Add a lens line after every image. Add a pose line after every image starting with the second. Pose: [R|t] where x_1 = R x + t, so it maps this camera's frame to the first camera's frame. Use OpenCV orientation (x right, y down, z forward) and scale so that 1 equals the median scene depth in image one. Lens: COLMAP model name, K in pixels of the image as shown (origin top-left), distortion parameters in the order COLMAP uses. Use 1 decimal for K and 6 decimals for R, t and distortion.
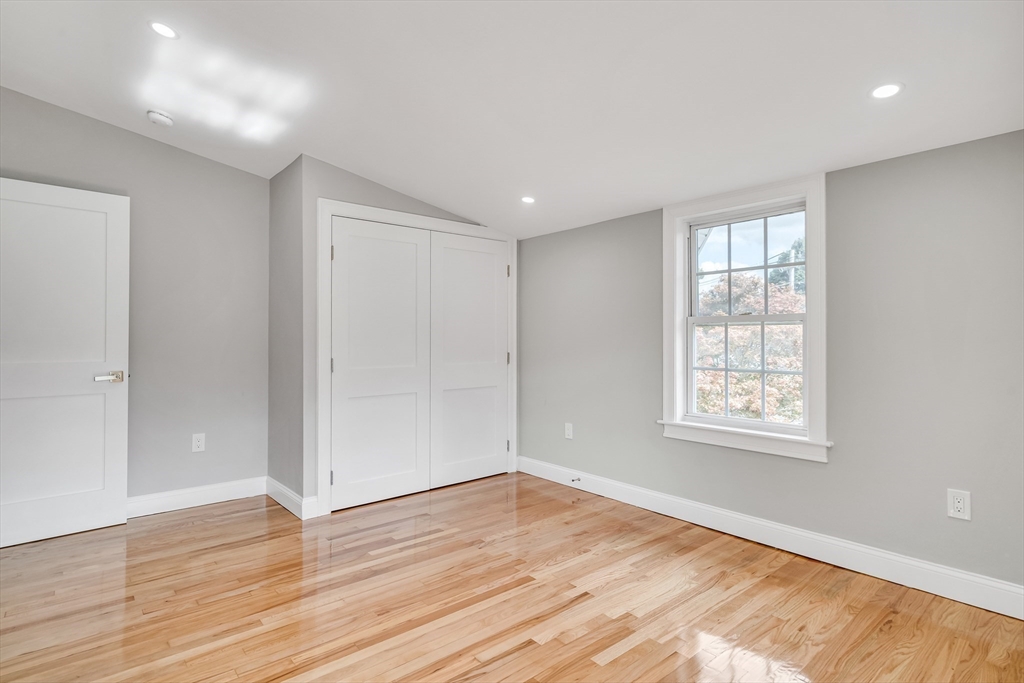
lens RADIAL K [[534.1, 0, 512.0], [0, 534.1, 341.5], [0, 0, 1]] dist [0.004244, 0.000545]
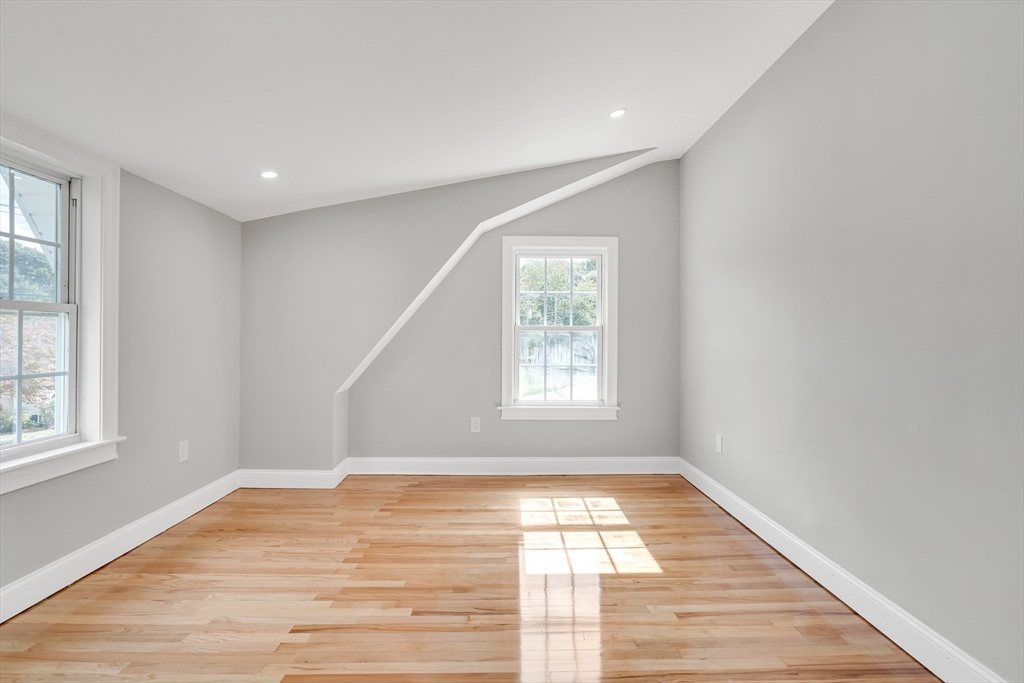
lens RADIAL K [[485.3, 0, 512.0], [0, 485.3, 341.5], [0, 0, 1]] dist [-0.002535, 0.000514]
pose [[-0.777777, -0.007356, 0.628498, -0.614867], [-0.003234, 0.999965, 0.007701, -0.000637], [-0.628532, 0.003957, -0.777773, 1.372283]]
